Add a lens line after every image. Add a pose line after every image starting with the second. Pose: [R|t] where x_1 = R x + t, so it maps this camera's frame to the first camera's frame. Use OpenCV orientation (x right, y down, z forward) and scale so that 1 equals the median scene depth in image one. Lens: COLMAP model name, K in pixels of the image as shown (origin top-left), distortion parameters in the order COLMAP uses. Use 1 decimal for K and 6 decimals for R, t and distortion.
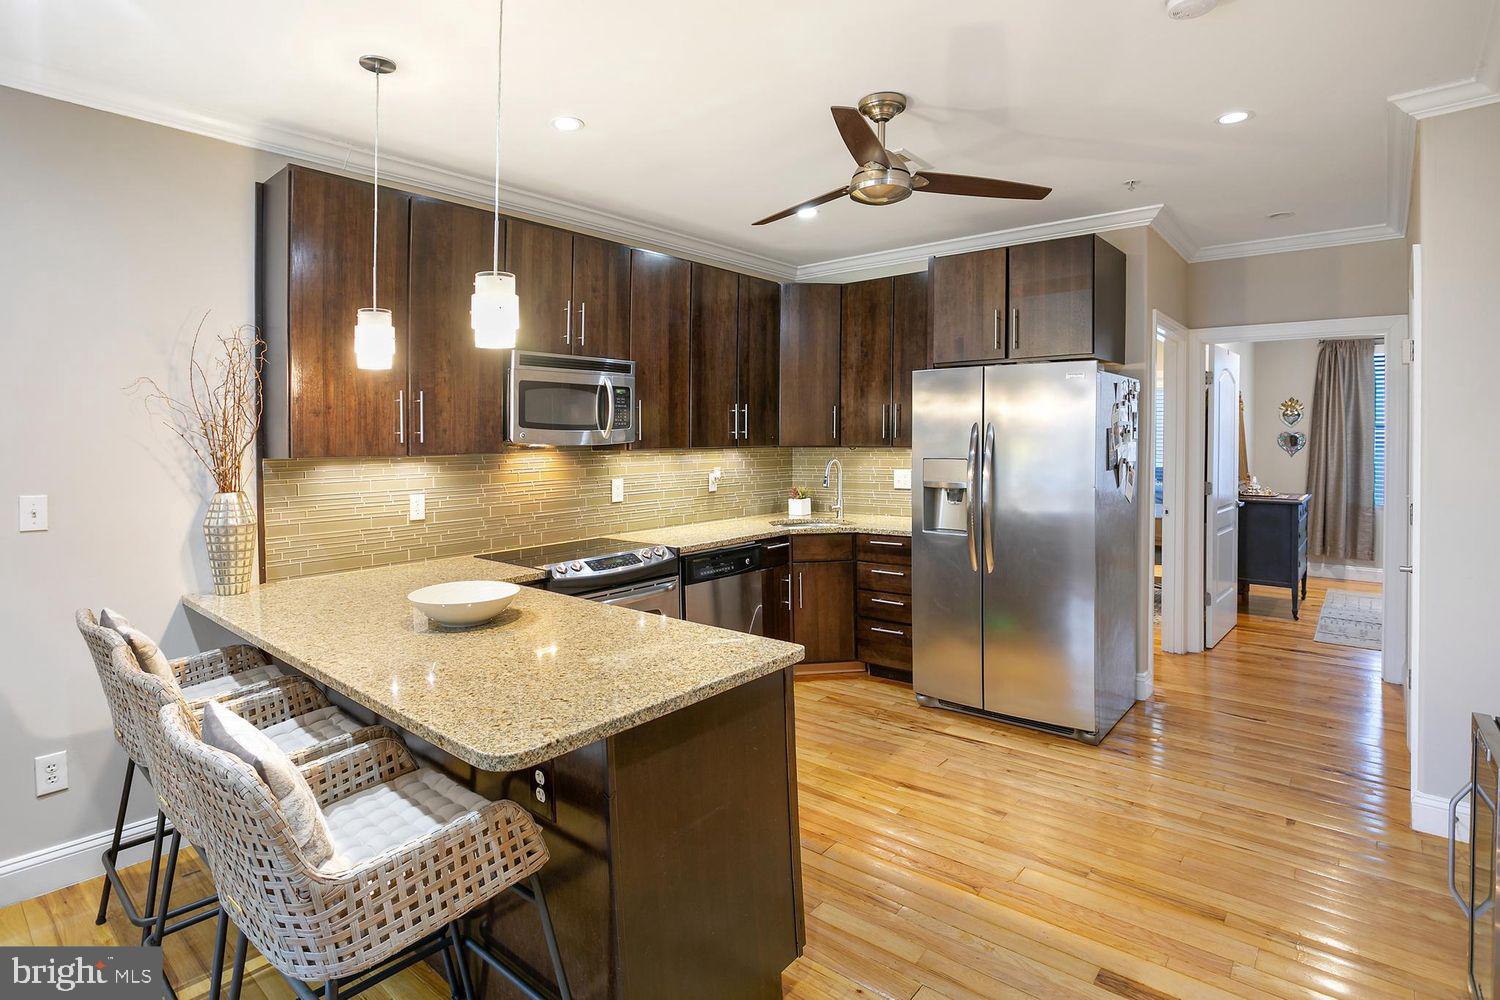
lens RADIAL K [[775.1, 0, 738.0], [0, 775.1, 434.4], [0, 0, 1]] dist [-0.027230, -0.000535]
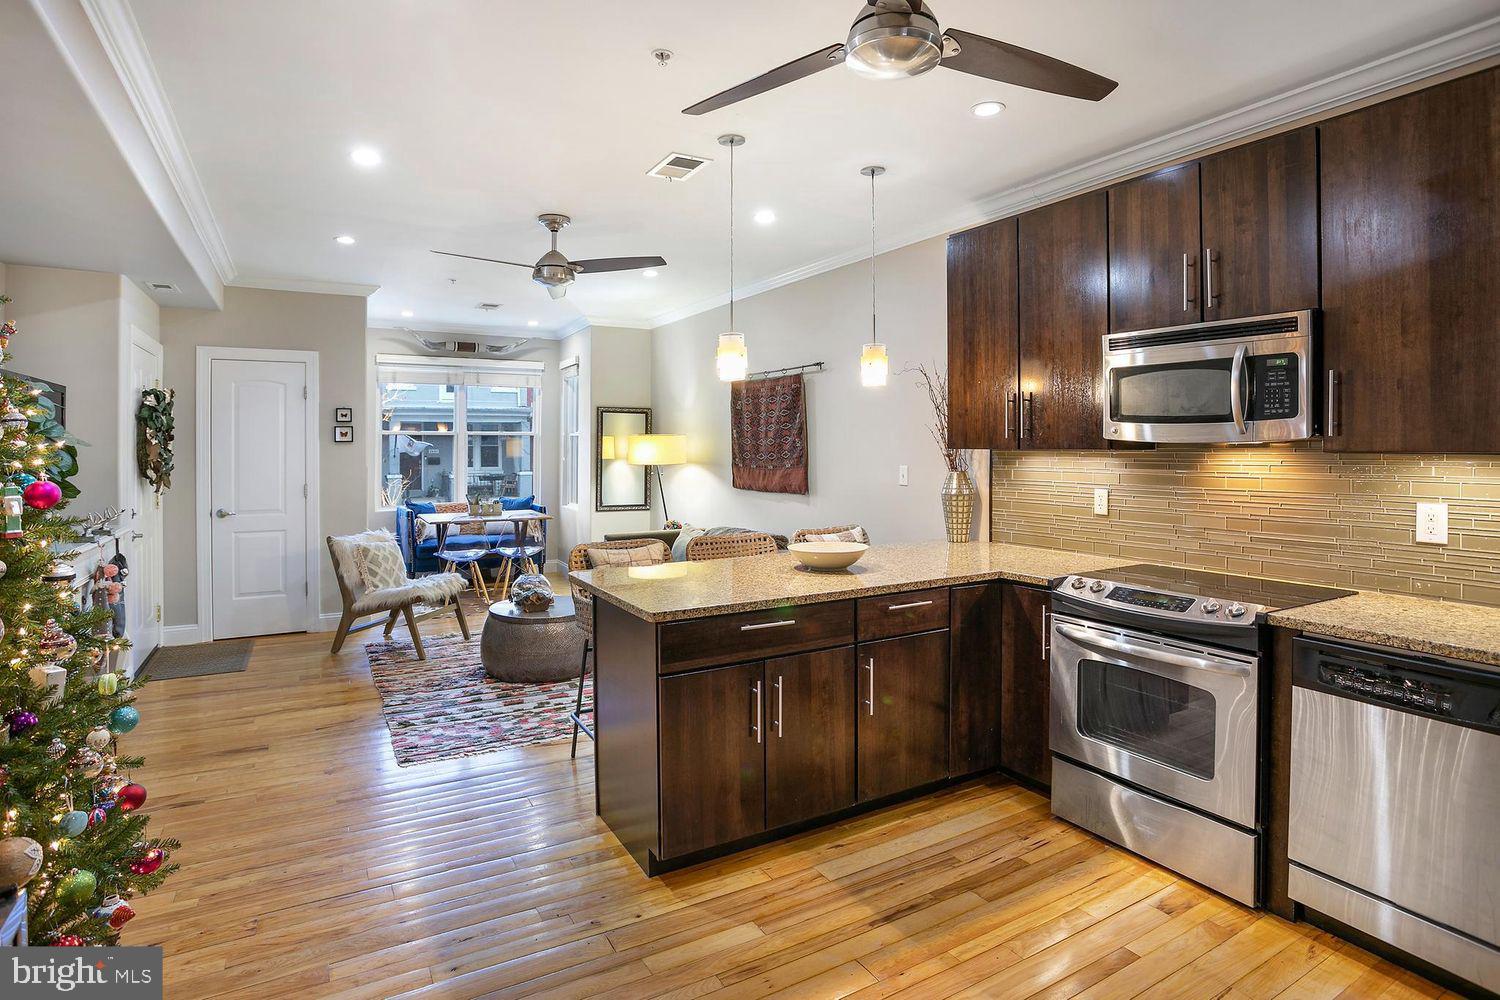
lens RADIAL K [[775.1, 0, 738.0], [0, 775.1, 434.4], [0, 0, 1]] dist [-0.027230, -0.000535]
pose [[-0.331374, 0.004807, -0.943487, 0.596891], [0.014217, 0.999899, 0.000101, -0.000866], [0.943392, -0.013380, -0.331409, 0.769896]]
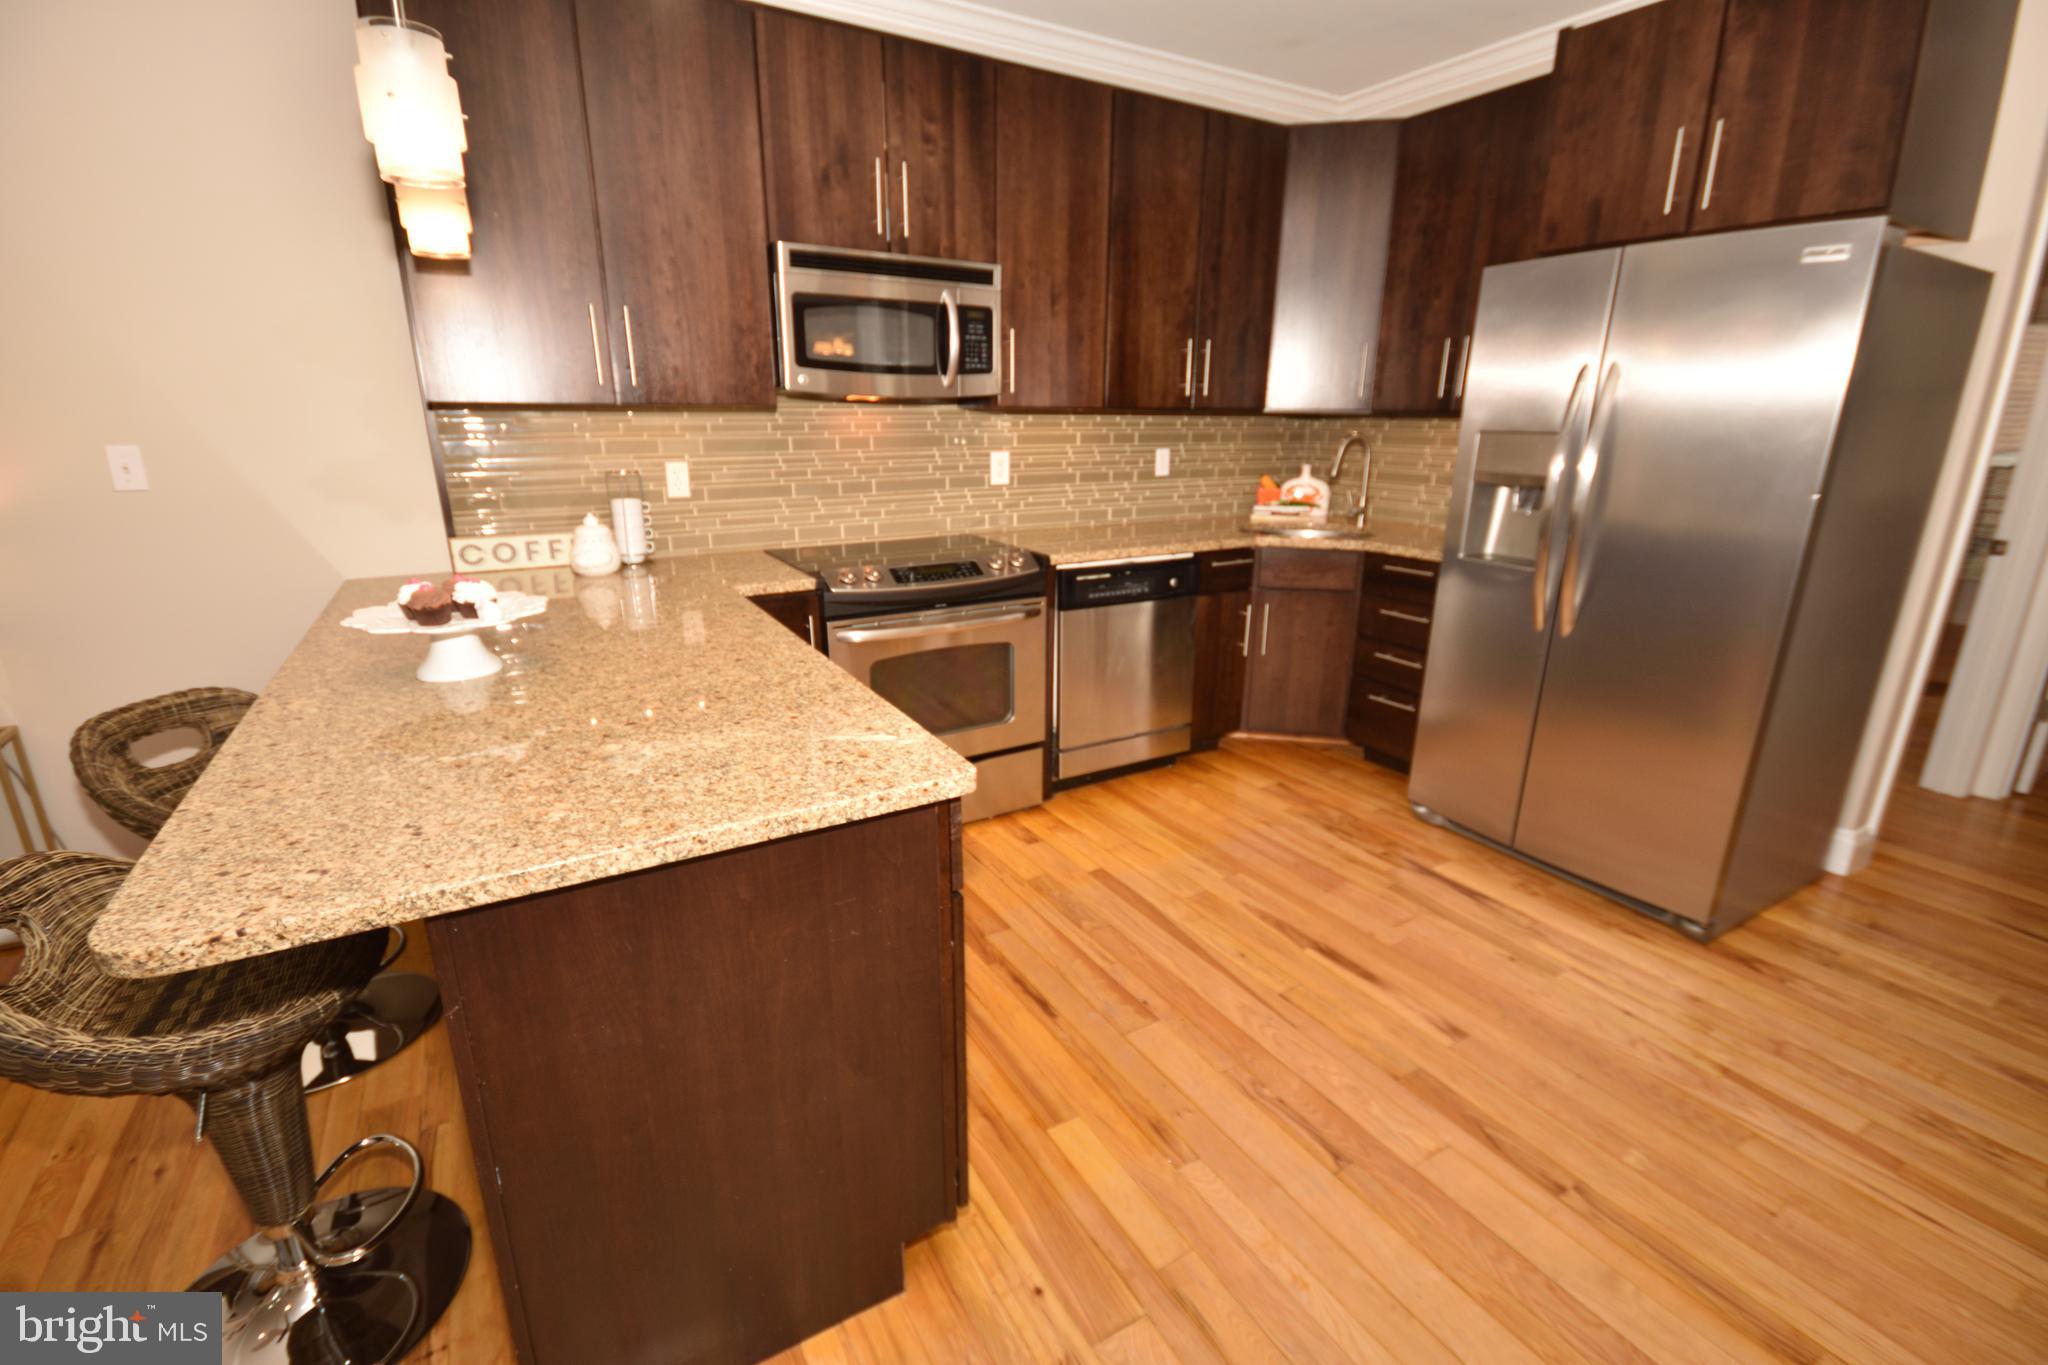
lens RADIAL K [[897.2, 0, 1024.2], [0, 897.2, 673.2], [0, 0, 1]] dist [0.009507, -0.010196]
pose [[0.942308, 0.107946, -0.316865, 0.158281], [-0.012854, 0.957549, 0.287982, 0.015961], [0.334501, -0.267295, 0.903694, 0.238992]]
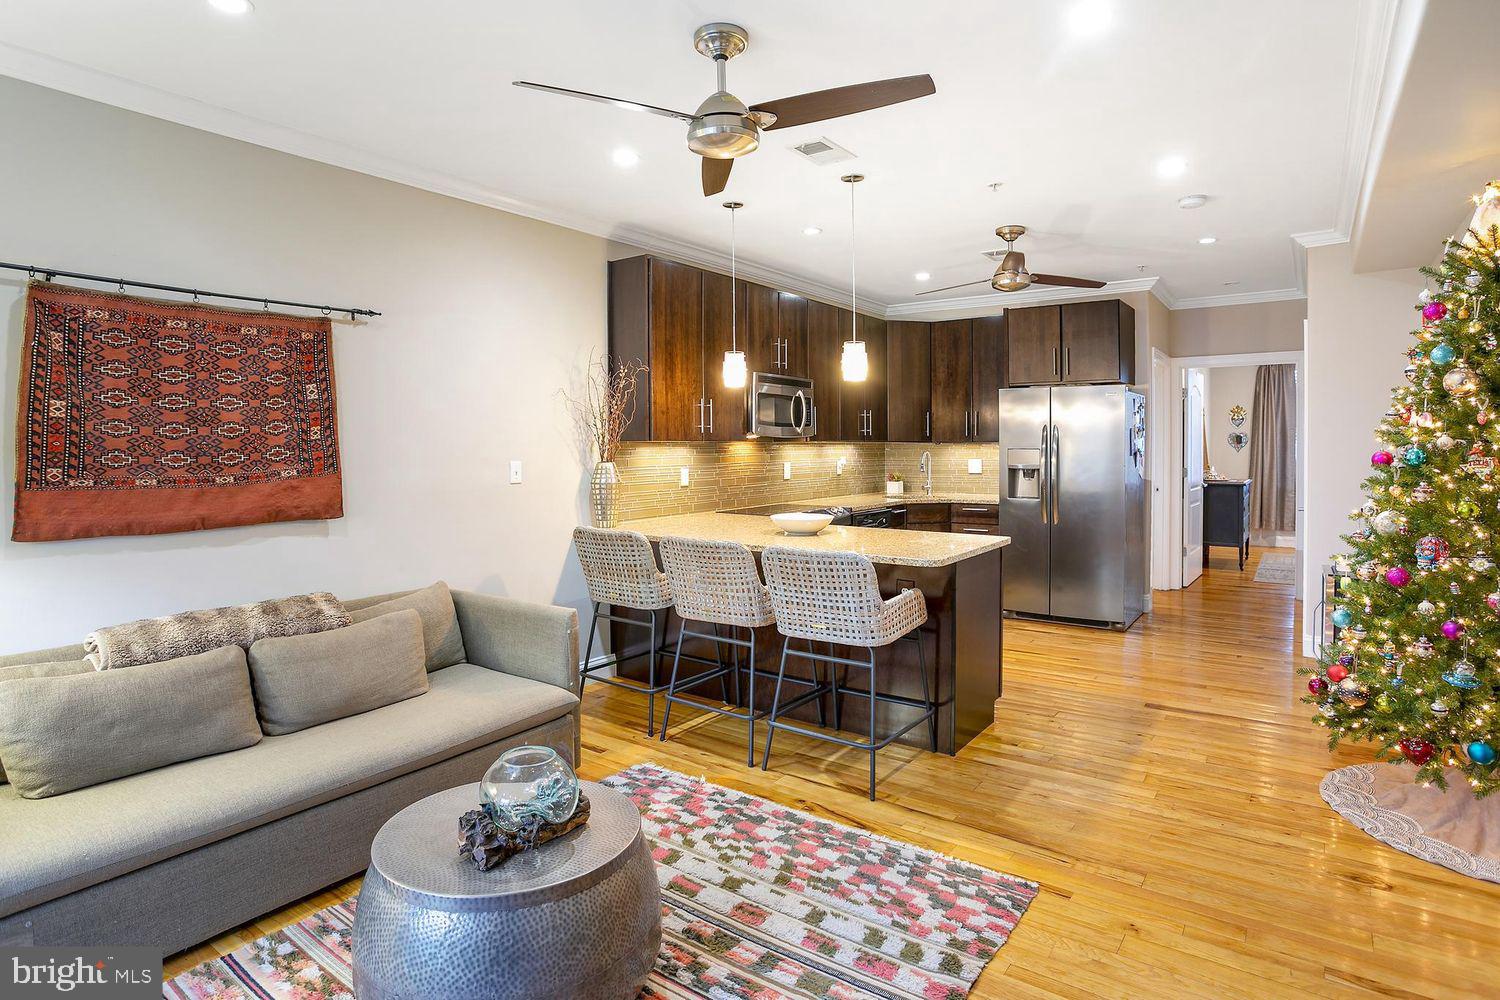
lens RADIAL K [[817.0, 0, 754.1], [0, 817.0, 415.7], [0, 0, 1]] dist [-0.065871, 0.001223]
pose [[0.996323, 0.012131, 0.084808, -0.370978], [-0.009739, 0.999545, -0.028561, 0.016951], [-0.085116, 0.027630, 0.995988, -0.496187]]
